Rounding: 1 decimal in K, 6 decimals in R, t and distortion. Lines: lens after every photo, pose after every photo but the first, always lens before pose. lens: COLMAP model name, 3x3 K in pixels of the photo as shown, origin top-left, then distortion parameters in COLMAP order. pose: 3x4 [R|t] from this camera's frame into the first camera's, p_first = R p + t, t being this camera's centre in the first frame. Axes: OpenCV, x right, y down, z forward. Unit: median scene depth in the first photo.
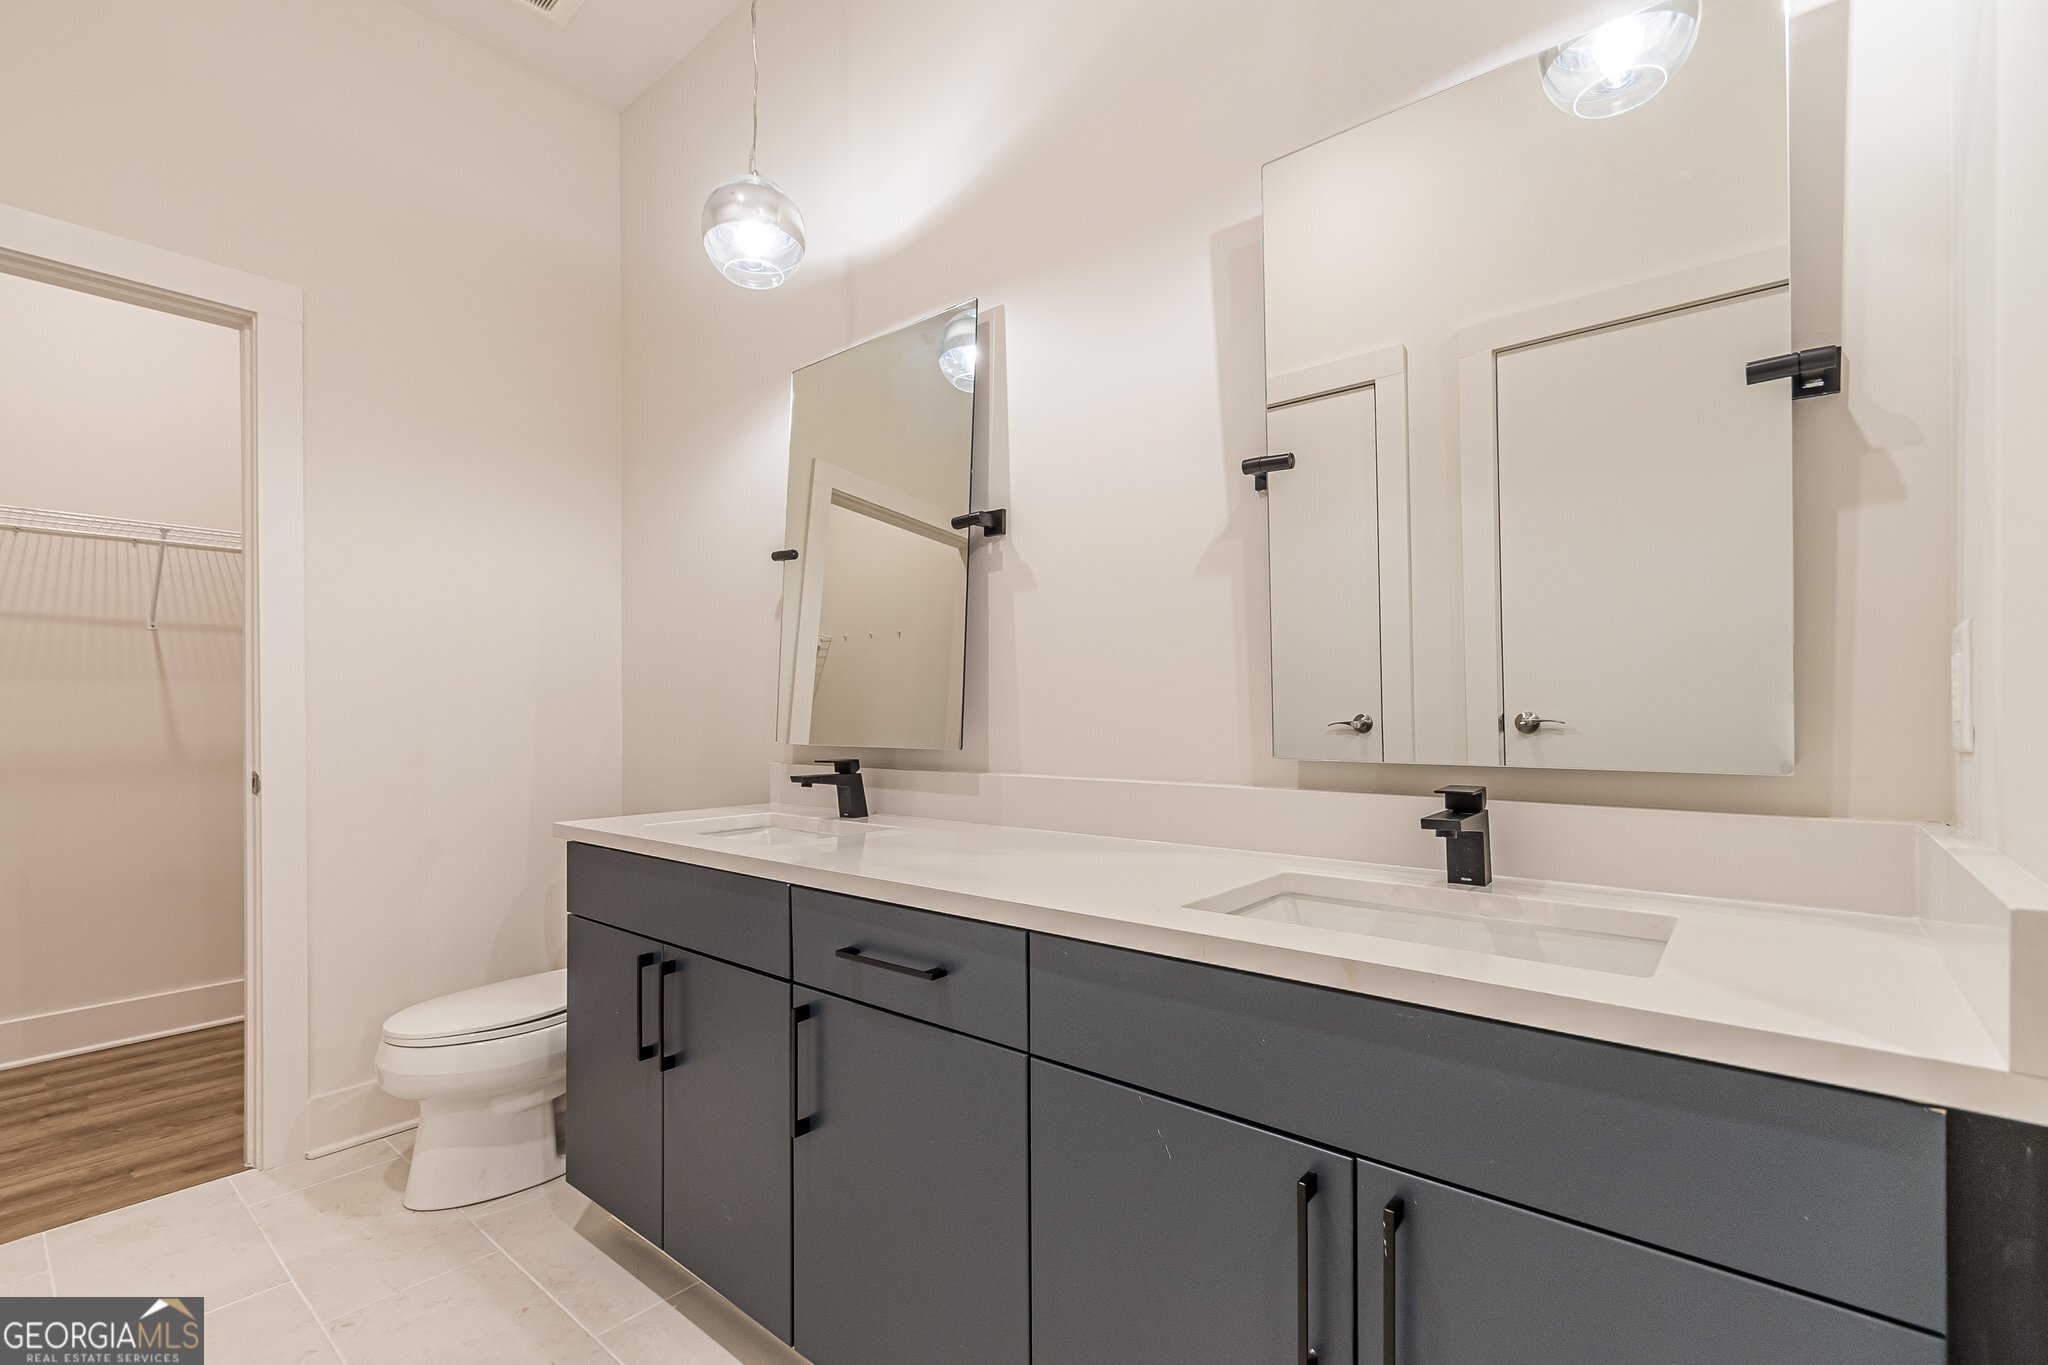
lens RADIAL K [[911.2, 0, 996.1], [0, 911.2, 715.7], [0, 0, 1]] dist [-0.017178, -0.000386]
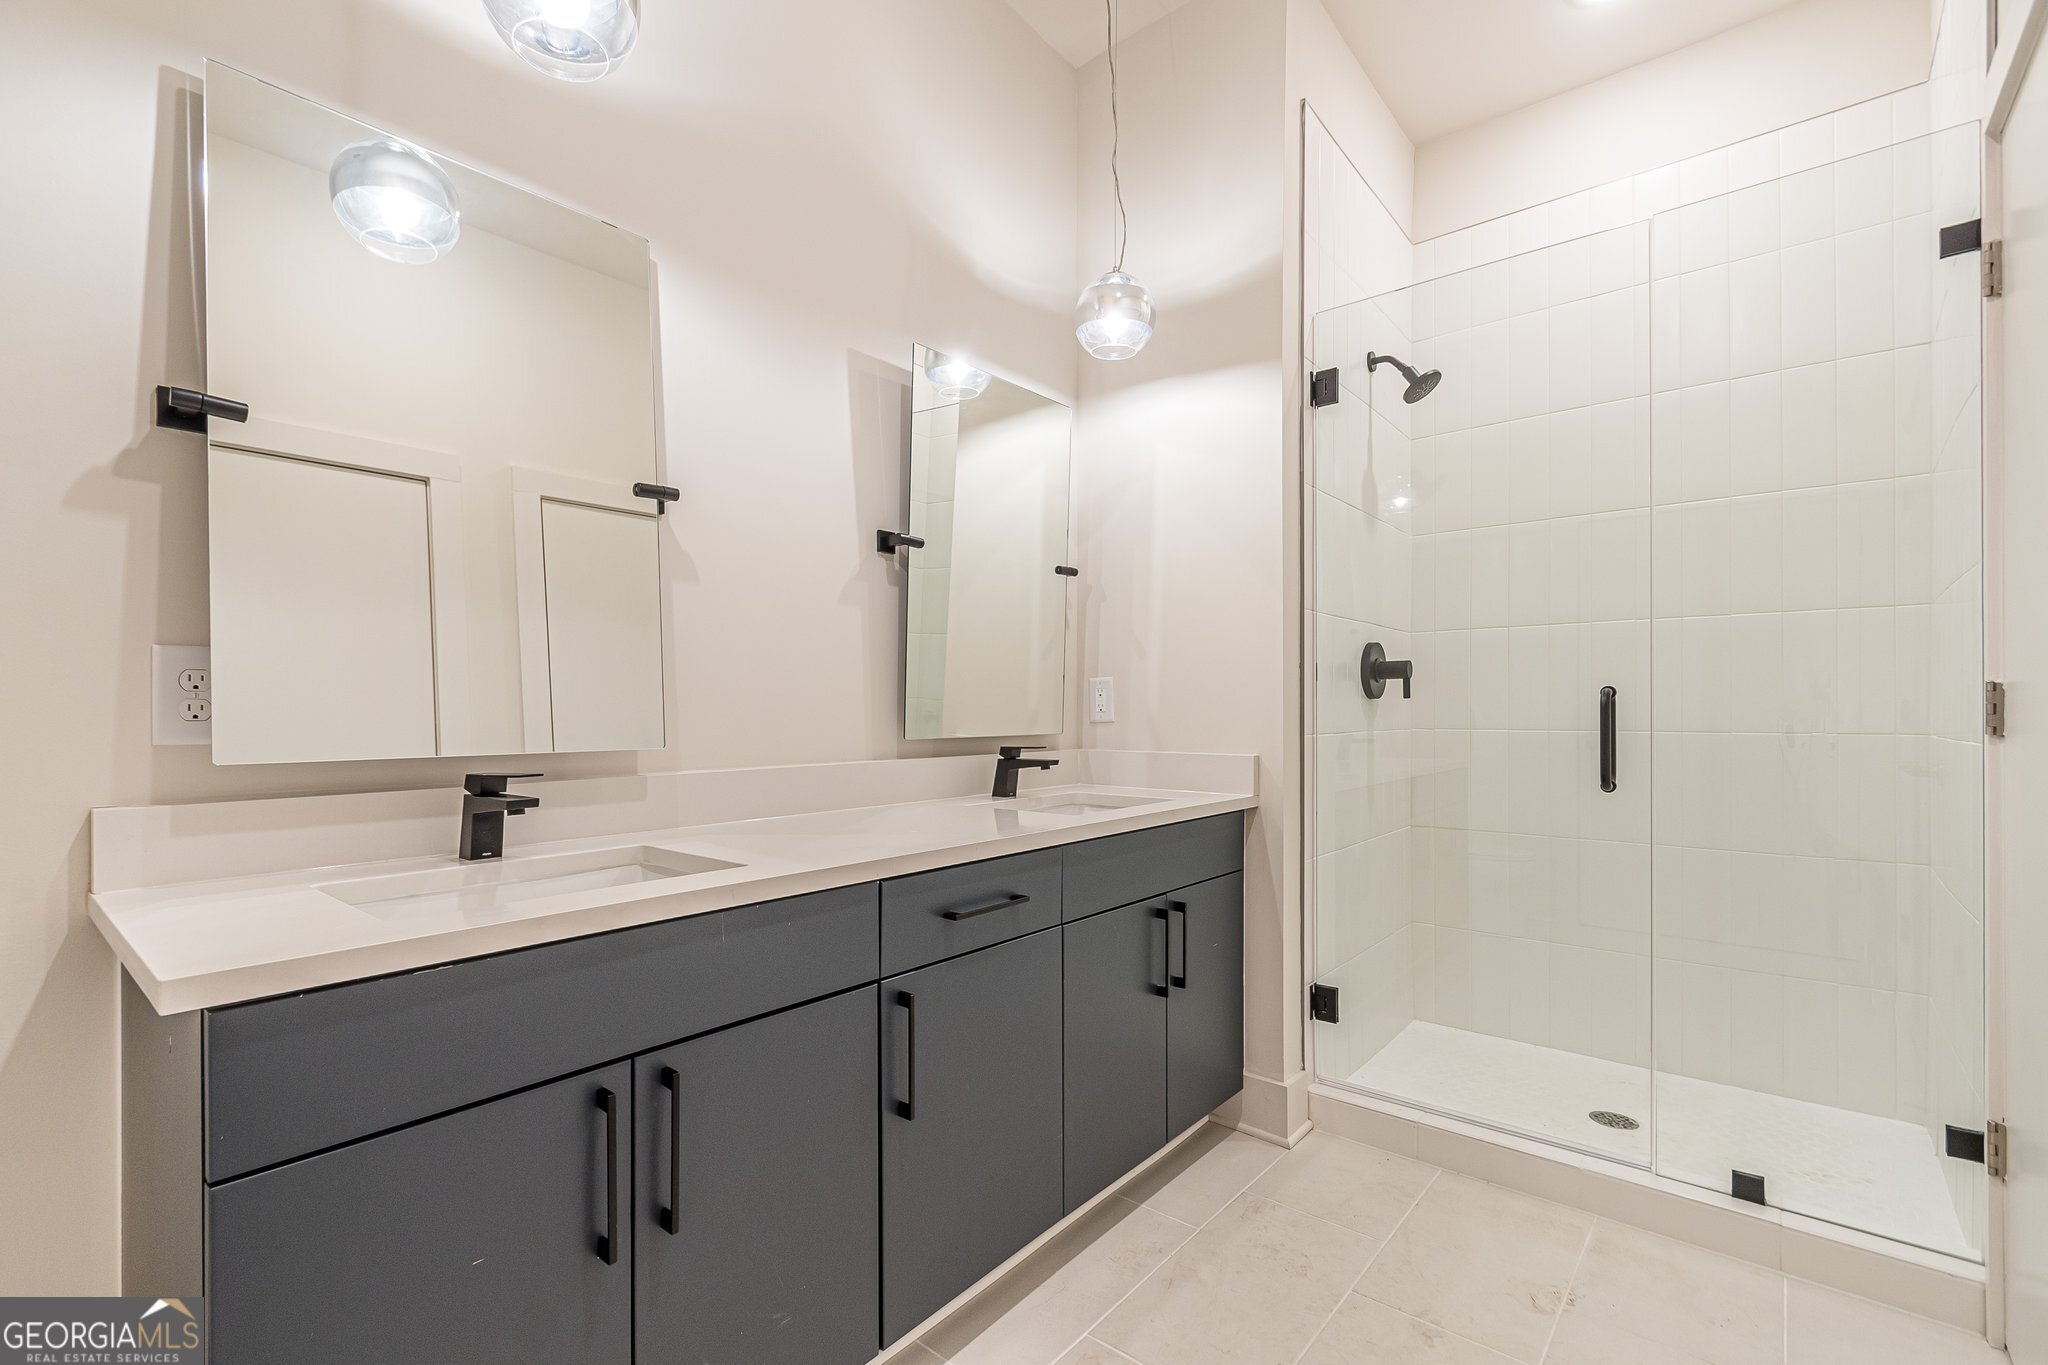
lens RADIAL K [[911.2, 0, 1023.4], [0, 911.2, 701.3], [0, 0, 1]] dist [-0.017178, -0.000386]
pose [[-0.031239, 0.008074, 0.999479, -1.024560], [-0.001565, 0.999966, -0.008127, -0.002461], [-0.999511, -0.001819, -0.031226, 0.732695]]
